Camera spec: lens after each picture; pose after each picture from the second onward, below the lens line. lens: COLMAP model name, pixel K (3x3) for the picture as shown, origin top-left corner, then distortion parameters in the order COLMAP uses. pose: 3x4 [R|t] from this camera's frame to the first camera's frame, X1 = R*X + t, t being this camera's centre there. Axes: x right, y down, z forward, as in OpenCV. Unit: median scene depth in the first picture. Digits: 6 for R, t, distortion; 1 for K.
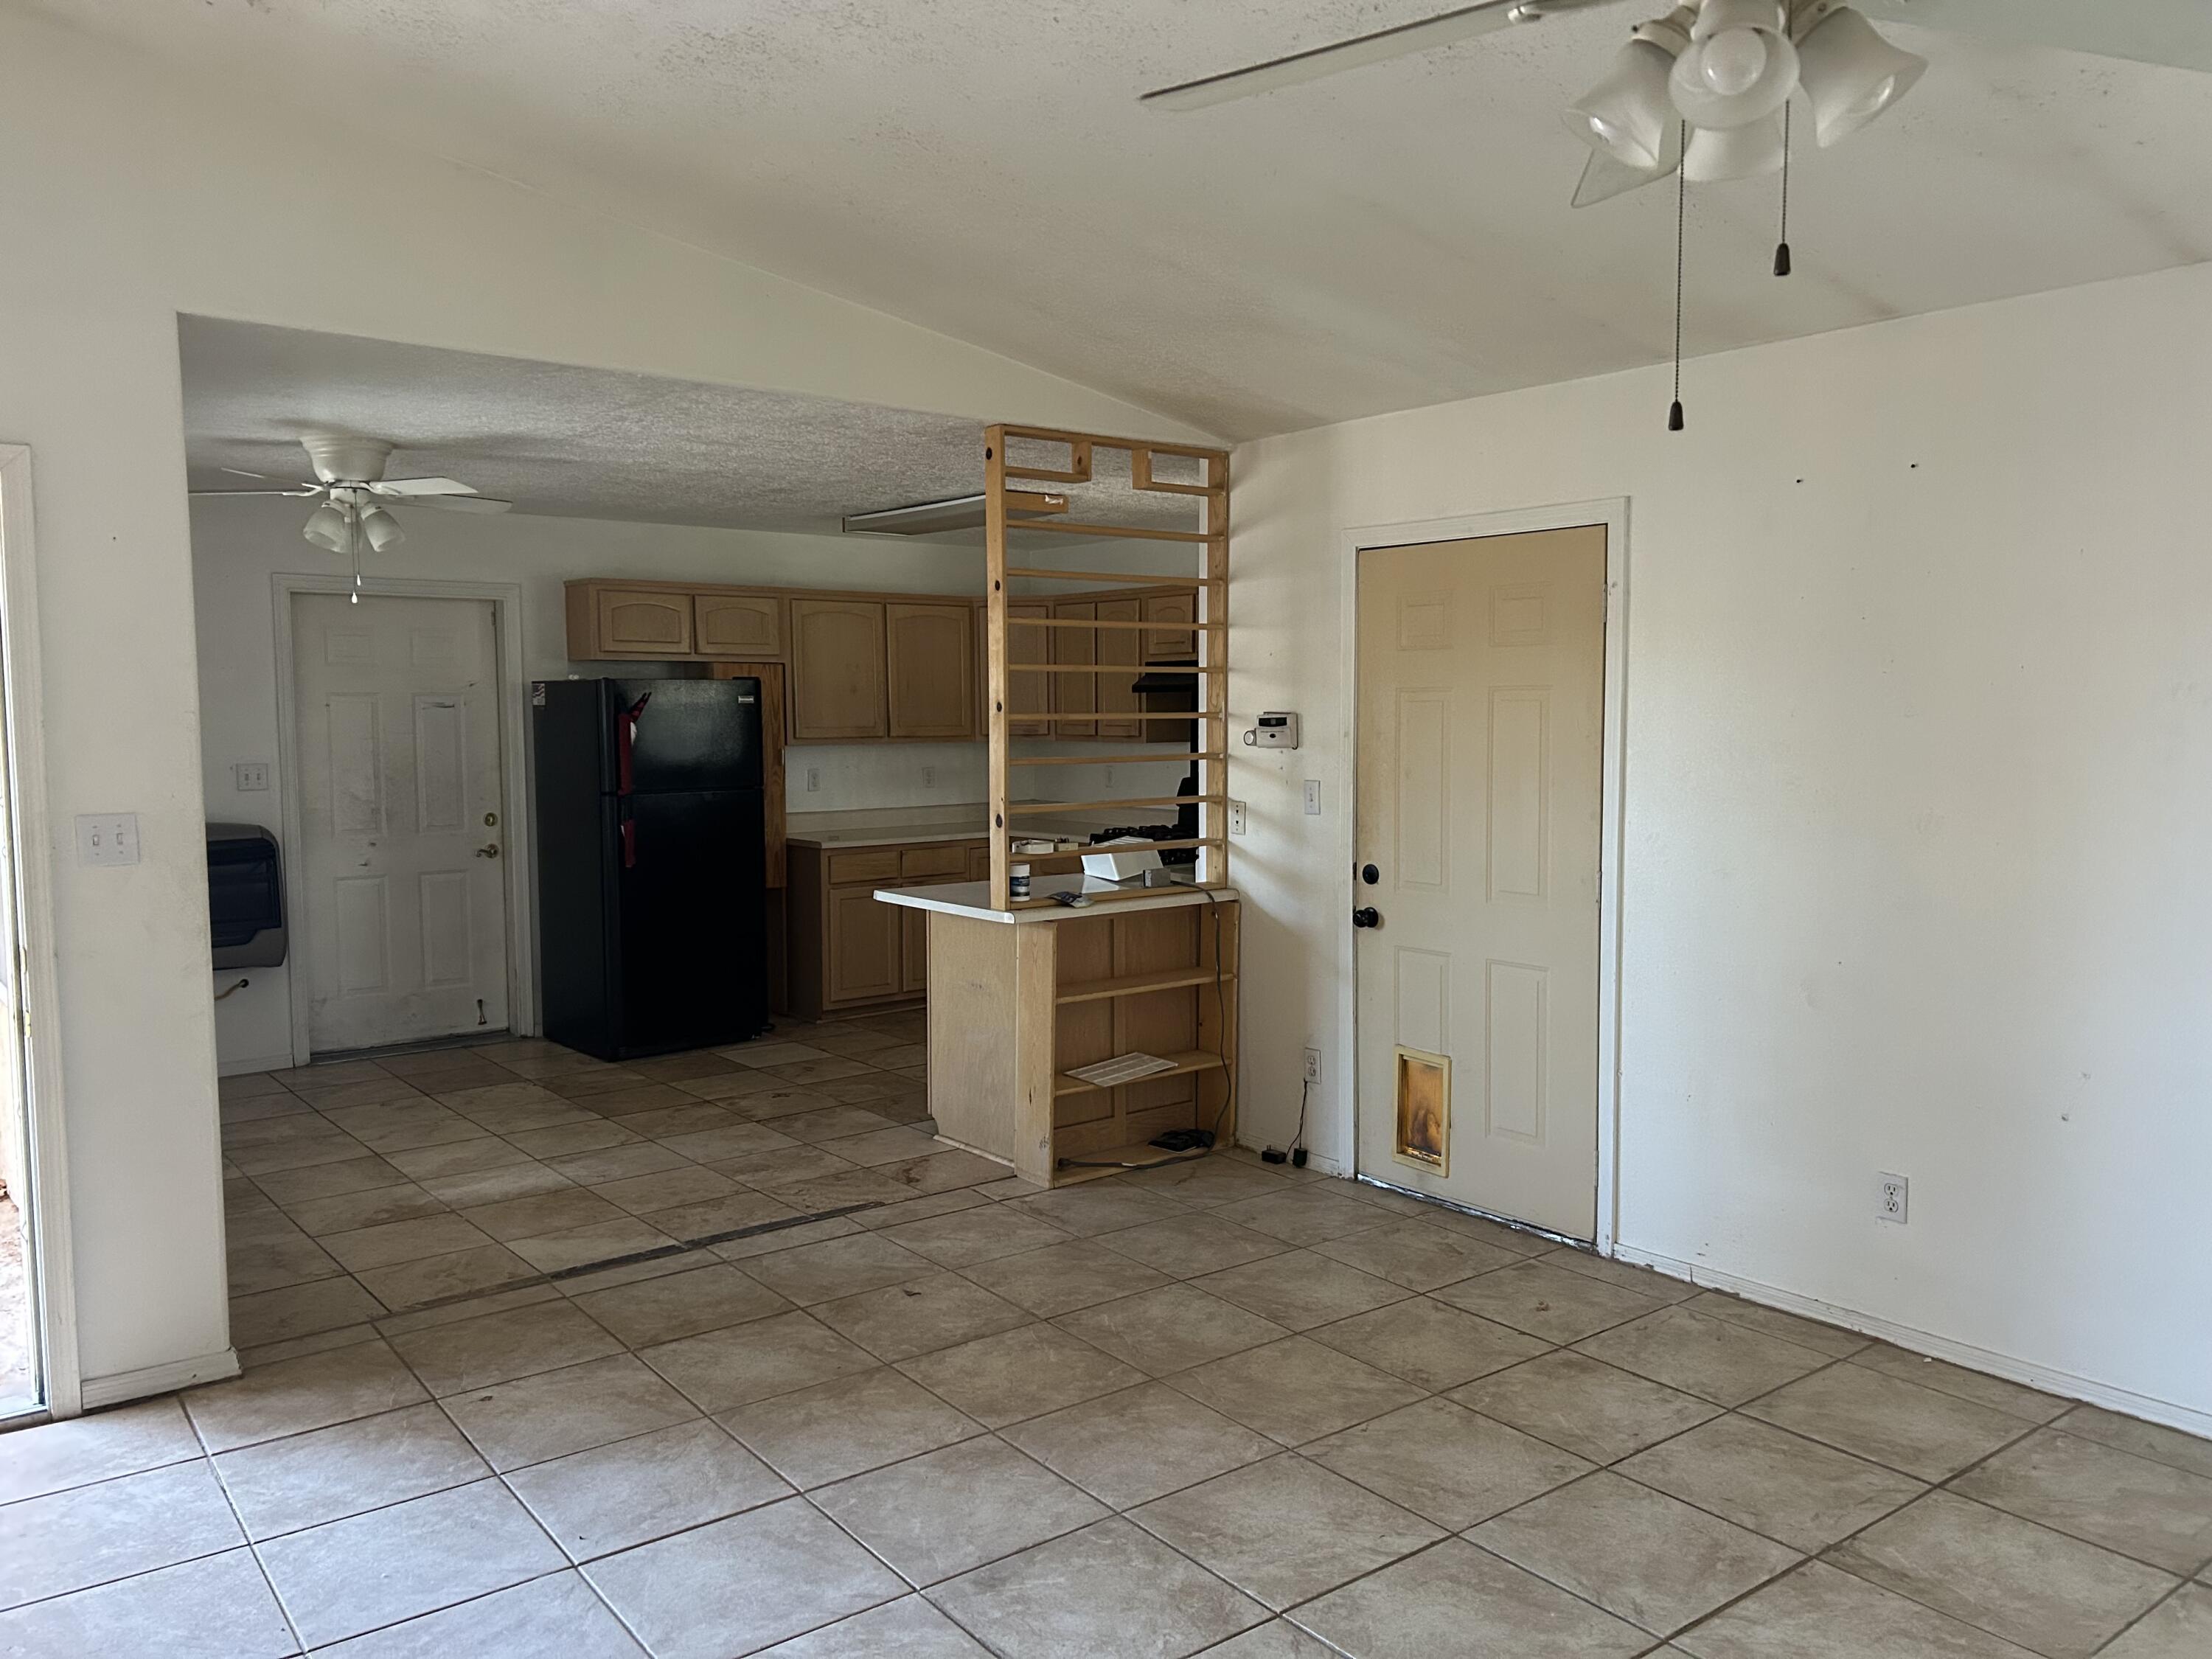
lens RADIAL K [[1658.3, 0, 1098.4], [0, 1658.3, 829.1], [0, 0, 1]] dist [0.030307, -0.017092]
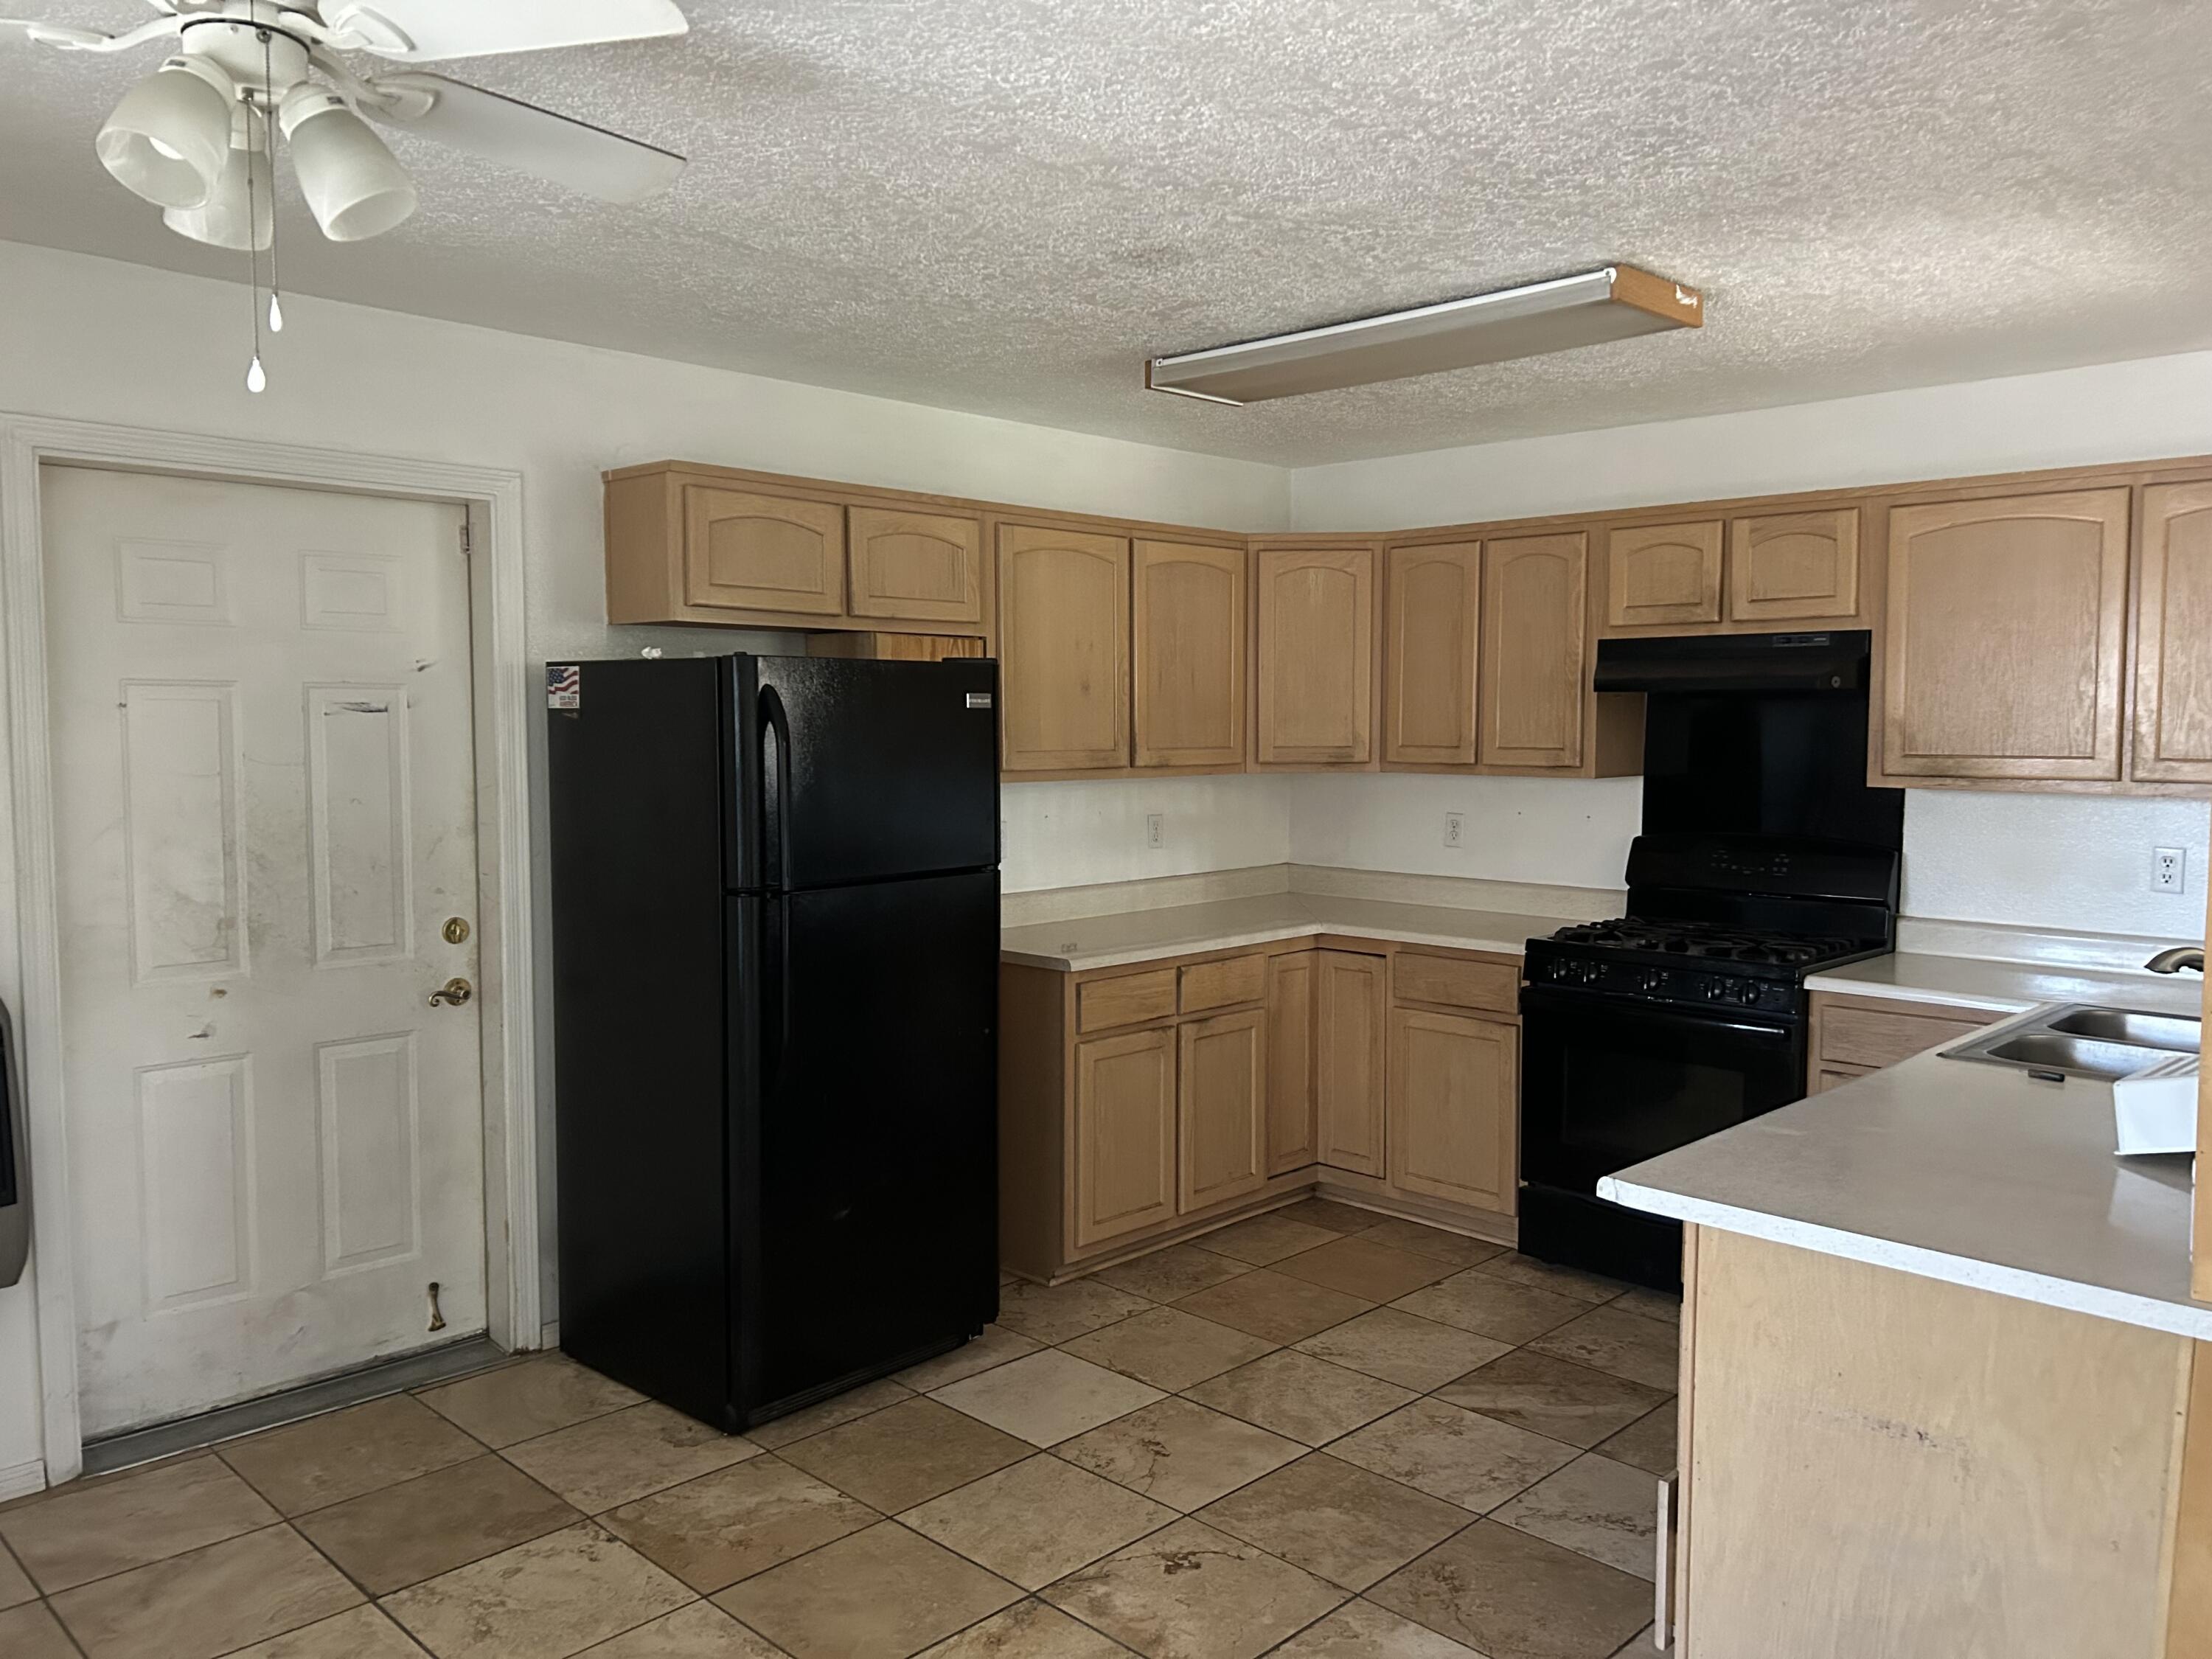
lens RADIAL K [[1658.3, 0, 1114.2], [0, 1658.3, 831.1], [0, 0, 1]] dist [0.030307, -0.017092]
pose [[0.992405, -0.001500, 0.123006, -0.229138], [0.001861, 0.999994, -0.002822, -0.035038], [-0.123001, 0.003030, 0.992402, 0.469798]]
